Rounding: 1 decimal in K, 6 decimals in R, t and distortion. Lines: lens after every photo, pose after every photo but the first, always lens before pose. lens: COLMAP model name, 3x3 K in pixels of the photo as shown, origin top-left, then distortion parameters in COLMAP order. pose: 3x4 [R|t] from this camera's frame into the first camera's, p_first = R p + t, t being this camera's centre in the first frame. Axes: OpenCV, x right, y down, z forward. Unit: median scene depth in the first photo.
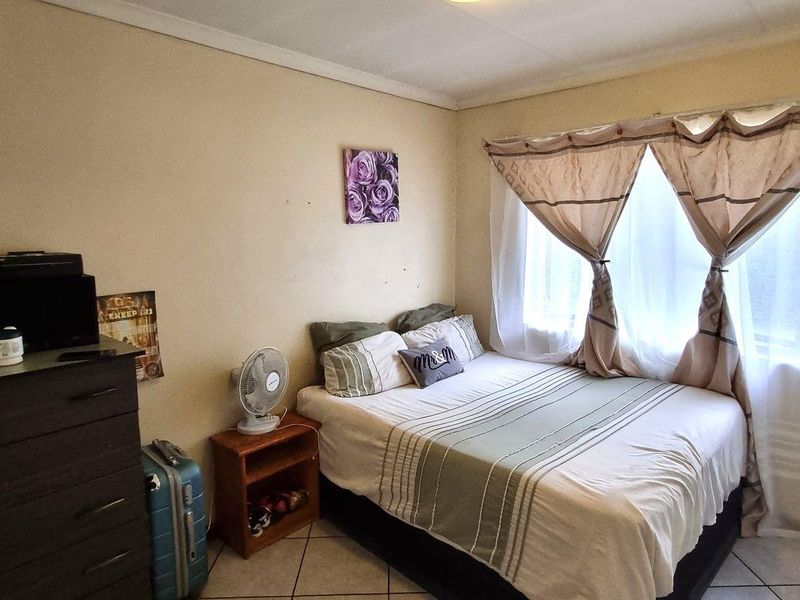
lens RADIAL K [[509.5, 0, 402.9], [0, 509.5, 287.7], [0, 0, 1]] dist [-0.001784, 0.018897]
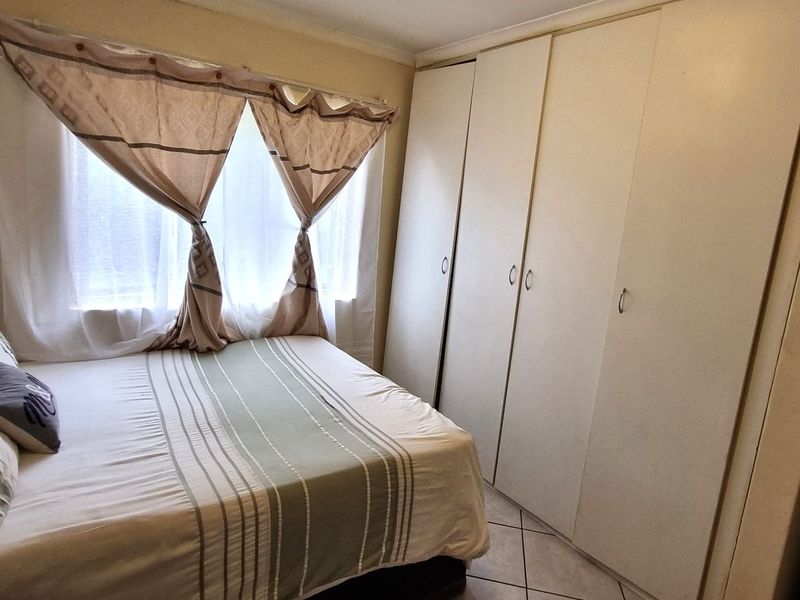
lens RADIAL K [[509.5, 0, 402.9], [0, 509.5, 287.7], [0, 0, 1]] dist [-0.001784, 0.018897]
pose [[0.198462, -0.143012, 0.969619, -0.442360], [0.024031, 0.989710, 0.141056, -0.060673], [-0.979814, -0.004693, 0.199856, 0.528083]]
